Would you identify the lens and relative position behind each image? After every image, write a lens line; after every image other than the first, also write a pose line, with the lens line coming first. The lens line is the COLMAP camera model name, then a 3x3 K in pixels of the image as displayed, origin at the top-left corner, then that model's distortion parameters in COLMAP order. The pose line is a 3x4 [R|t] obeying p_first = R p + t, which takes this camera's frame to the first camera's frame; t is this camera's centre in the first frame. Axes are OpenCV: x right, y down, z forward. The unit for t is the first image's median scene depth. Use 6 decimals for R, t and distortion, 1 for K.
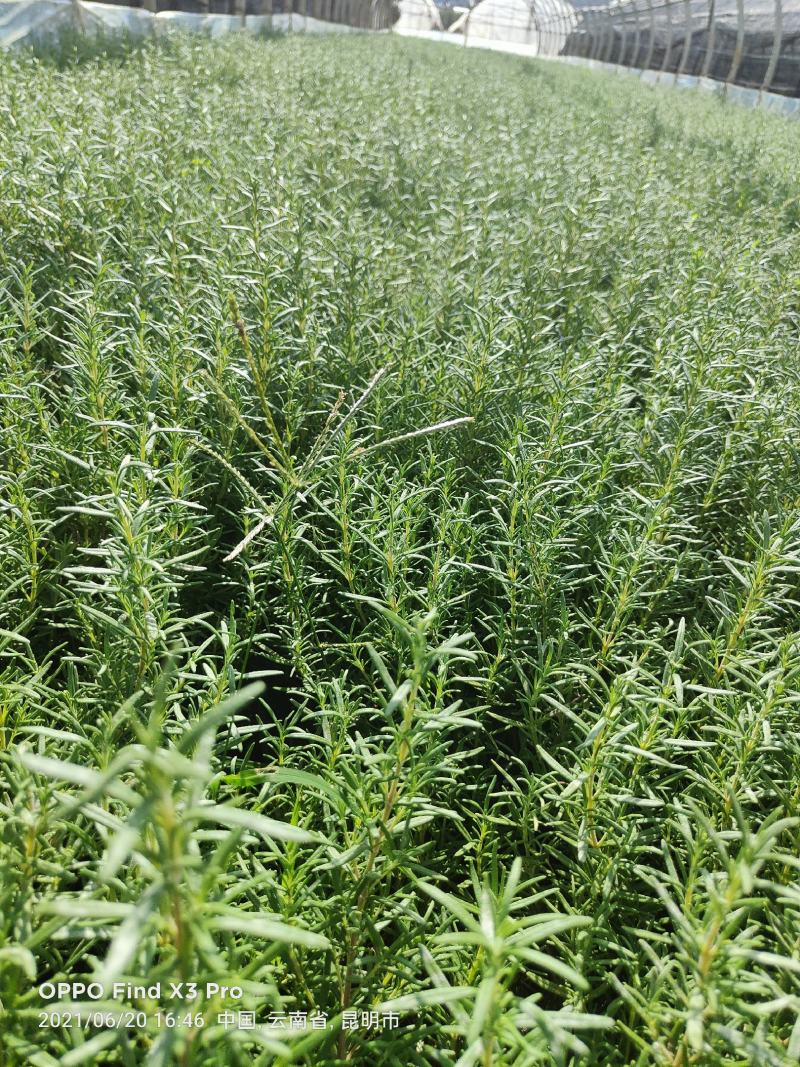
lens RADIAL K [[769.5, 0, 400.0], [0, 769.5, 533.5], [0, 0, 1]] dist [0.000178, 0.002125]
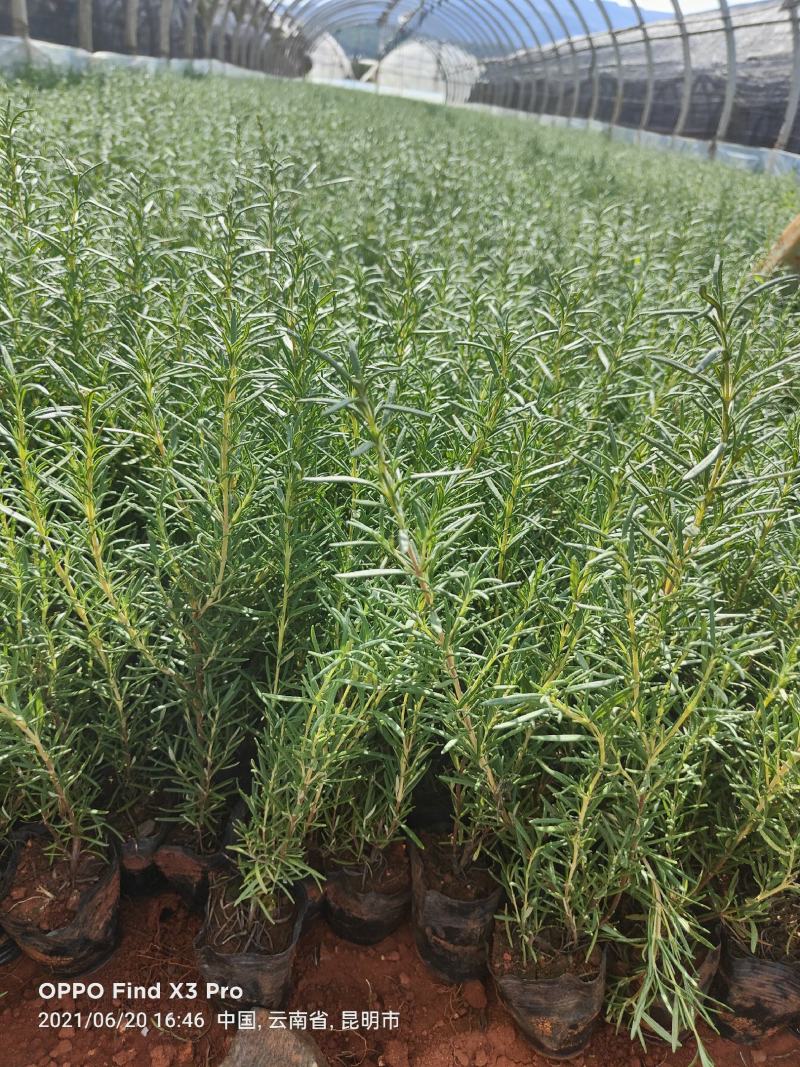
lens RADIAL K [[763.1, 0, 413.3], [0, 763.1, 537.2], [0, 0, 1]] dist [-0.003322, -0.002412]
pose [[0.993665, -0.052859, 0.099178, -0.003373], [0.056674, 0.997742, -0.036053, 0.105054], [-0.097048, 0.041446, 0.994416, -0.131012]]
